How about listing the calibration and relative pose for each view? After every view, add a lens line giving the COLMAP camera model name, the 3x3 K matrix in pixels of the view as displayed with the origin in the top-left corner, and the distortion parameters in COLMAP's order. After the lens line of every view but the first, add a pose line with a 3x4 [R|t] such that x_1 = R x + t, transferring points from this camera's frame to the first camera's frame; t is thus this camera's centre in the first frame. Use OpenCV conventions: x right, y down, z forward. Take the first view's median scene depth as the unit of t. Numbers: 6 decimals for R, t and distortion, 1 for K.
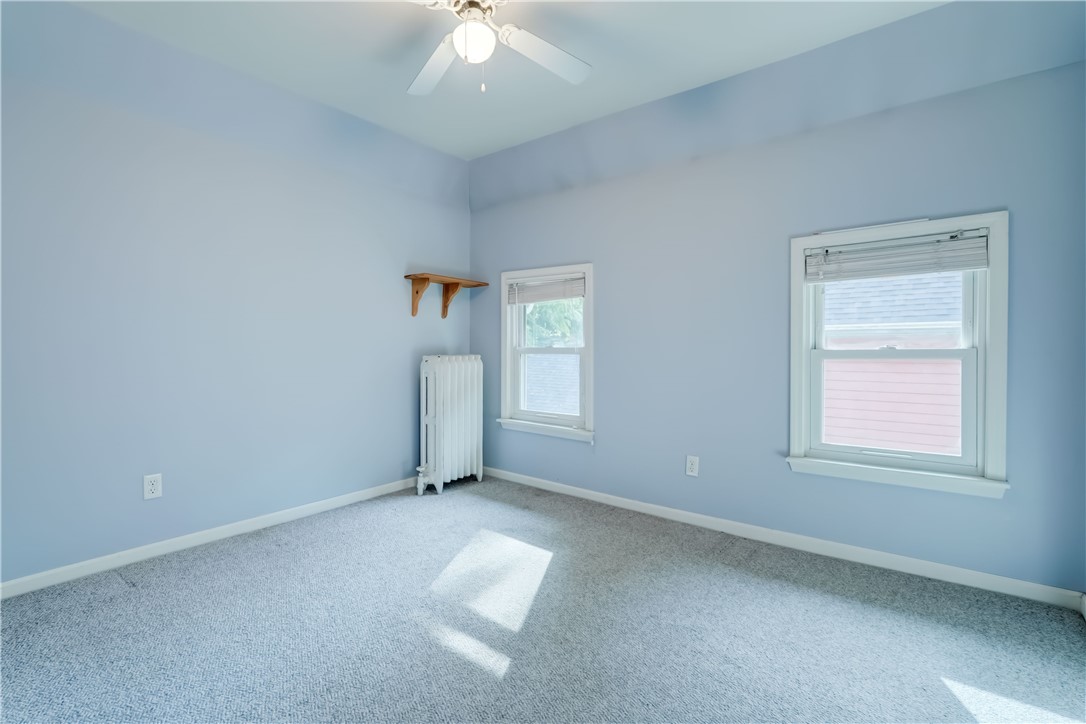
lens RADIAL K [[512.2, 0, 530.0], [0, 512.2, 350.2], [0, 0, 1]] dist [-0.000199, 0.001151]
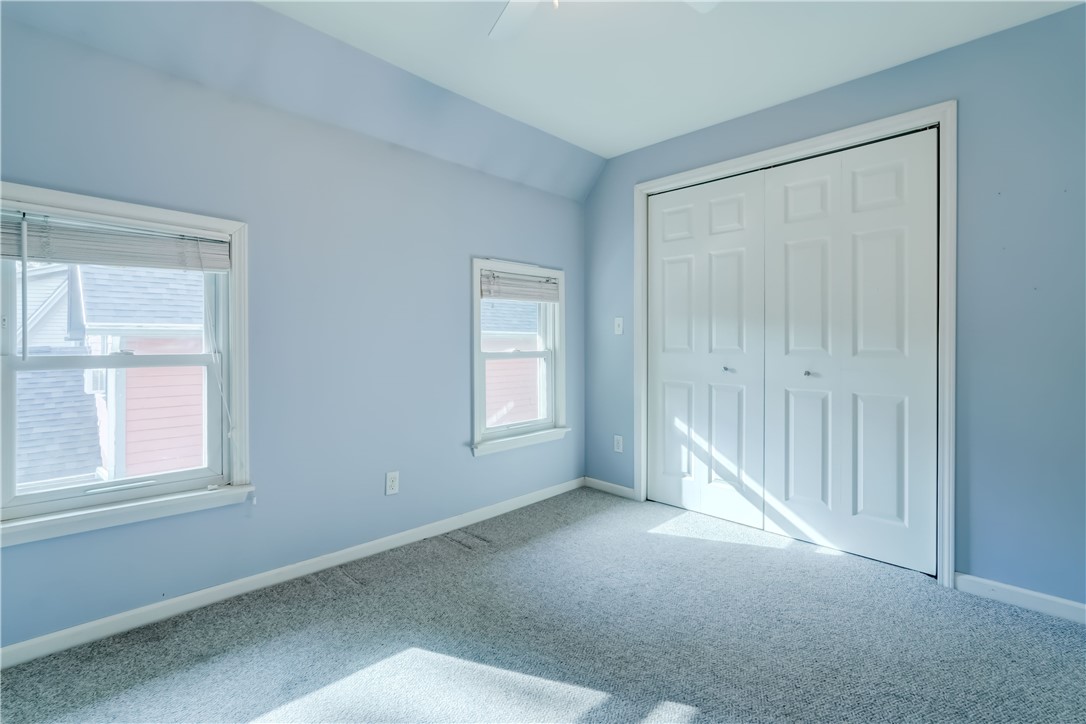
lens RADIAL K [[512.2, 0, 530.0], [0, 512.2, 350.2], [0, 0, 1]] dist [-0.000199, 0.001151]
pose [[0.079716, -0.009662, 0.996771, -0.641052], [0.009898, 0.999911, 0.008901, -0.016750], [-0.996768, 0.009157, 0.079804, 0.778100]]
